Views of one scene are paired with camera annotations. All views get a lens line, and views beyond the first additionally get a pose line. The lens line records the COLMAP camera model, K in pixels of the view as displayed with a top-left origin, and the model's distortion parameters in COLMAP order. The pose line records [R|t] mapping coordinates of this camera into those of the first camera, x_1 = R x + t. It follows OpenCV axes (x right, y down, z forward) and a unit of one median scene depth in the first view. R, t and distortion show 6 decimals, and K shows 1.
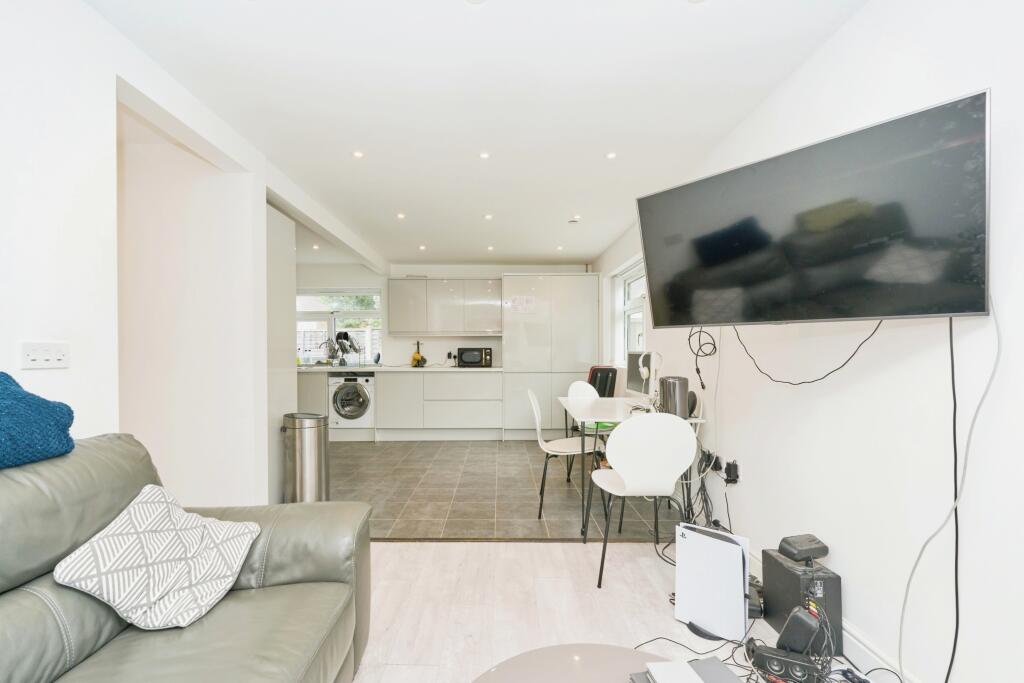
lens RADIAL K [[423.2, 0, 493.0], [0, 423.2, 359.3], [0, 0, 1]] dist [0.000198, 0.000003]
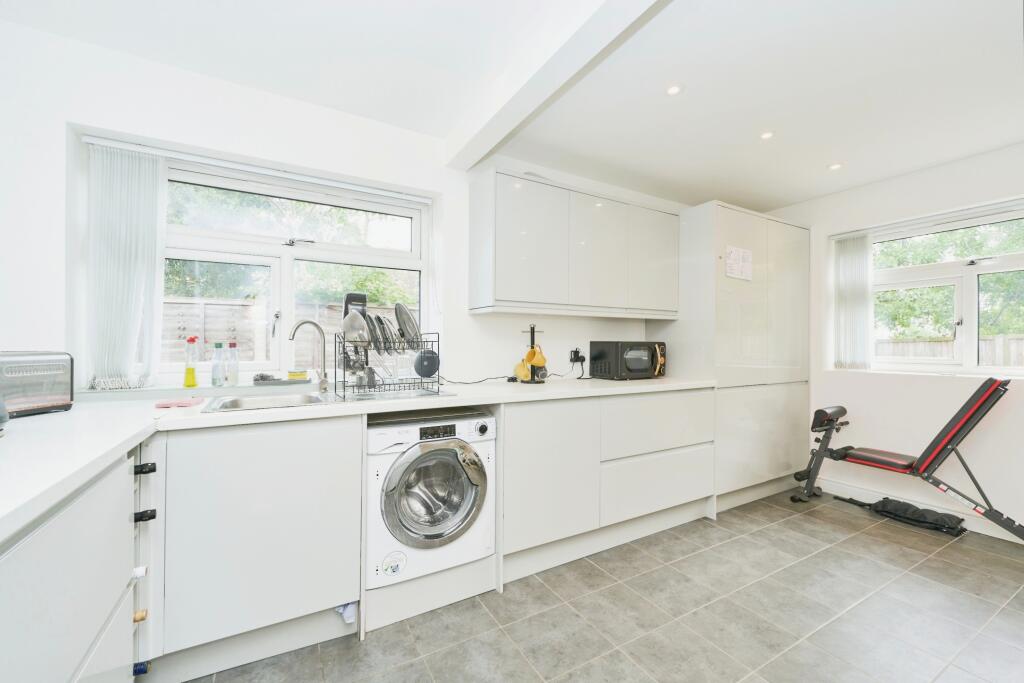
lens RADIAL K [[421.2, 0, 517.6], [0, 421.2, 346.3], [0, 0, 1]] dist [0.001089, 0.000180]
pose [[0.860143, 0.003142, 0.510043, -0.433681], [0.006142, 0.999845, -0.016519, -0.013629], [-0.510015, 0.017341, 0.859990, 0.639783]]
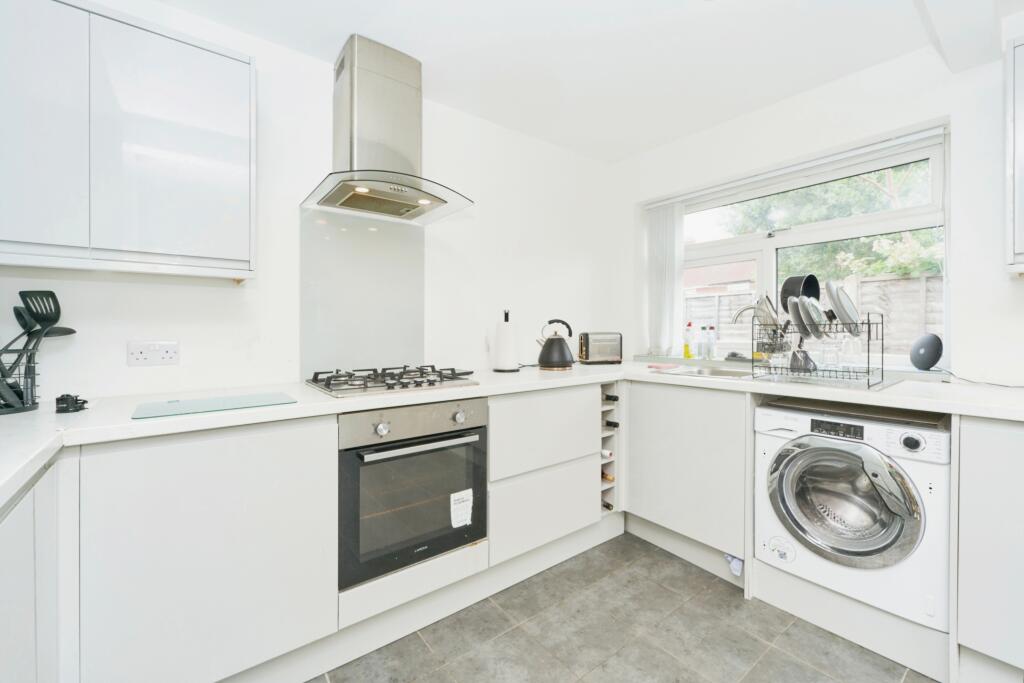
lens RADIAL K [[424.1, 0, 521.0], [0, 424.1, 332.5], [0, 0, 1]] dist [0.001950, 0.000335]
pose [[0.630258, 0.006914, -0.776355, -0.233873], [-0.012745, 0.999918, -0.001441, -0.014077], [0.776281, 0.010803, 0.630294, 0.612294]]
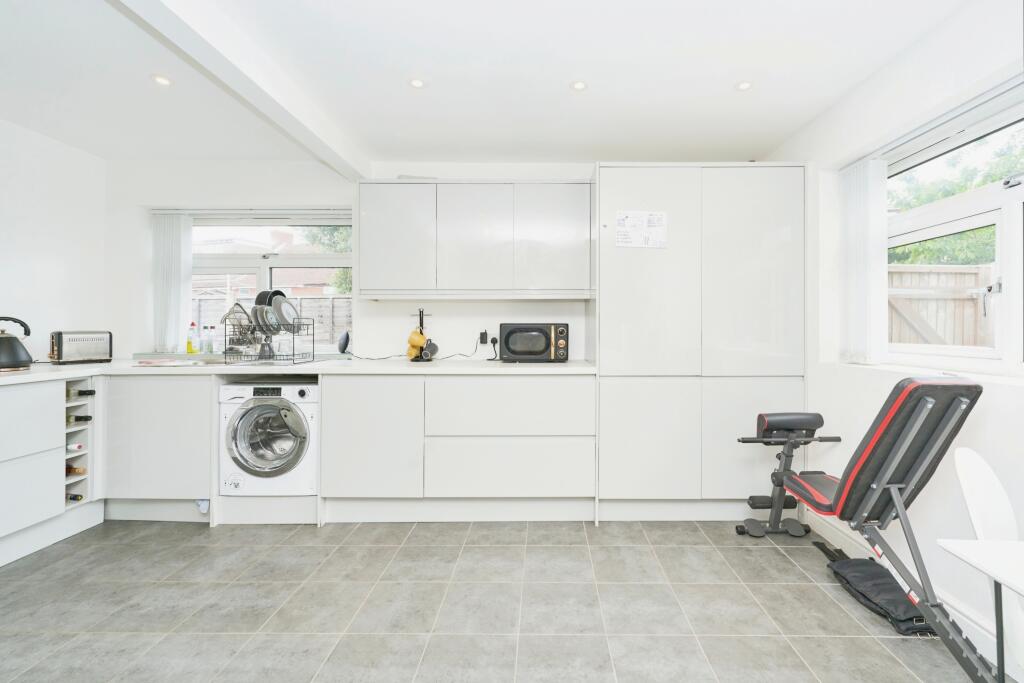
lens RADIAL K [[429.7, 0, 538.7], [0, 429.7, 329.4], [0, 0, 1]] dist [-0.000113, 0.000139]
pose [[0.999991, 0.003013, 0.003071, -0.039660], [-0.002955, 0.999818, -0.018860, -0.010473], [-0.003127, 0.018851, 0.999817, 0.503830]]
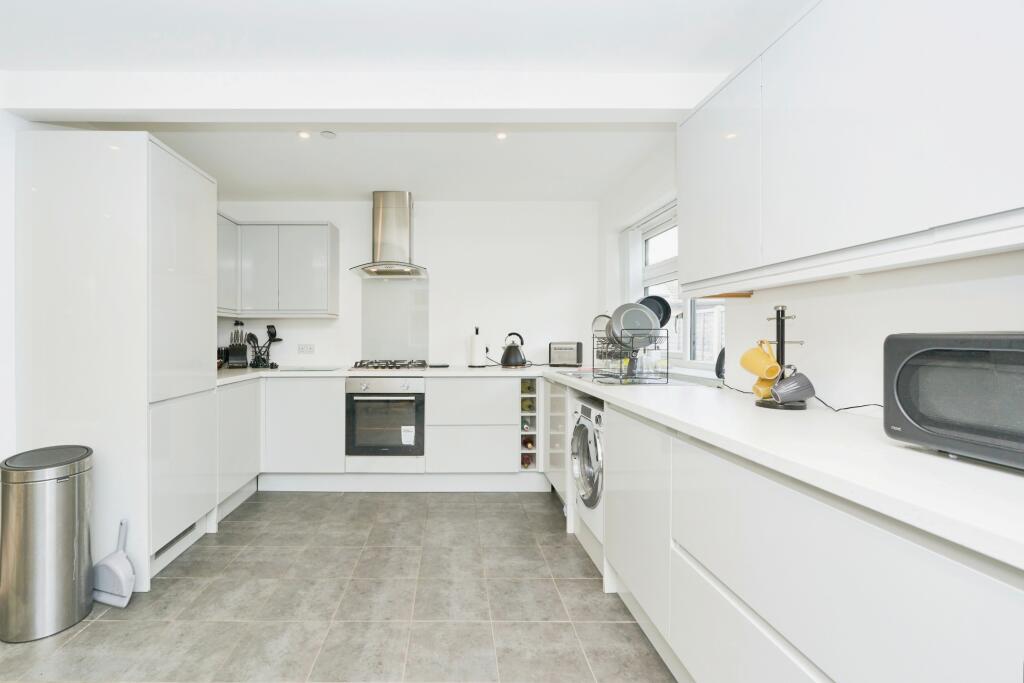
lens RADIAL K [[441.7, 0, 449.8], [0, 441.7, 341.8], [0, 0, 1]] dist [-0.003207, -0.000140]
pose [[0.012557, 0.013915, -0.999824, 0.094976], [-0.017318, 0.999756, 0.013696, -0.022406], [0.999771, 0.017143, 0.012795, 0.817811]]
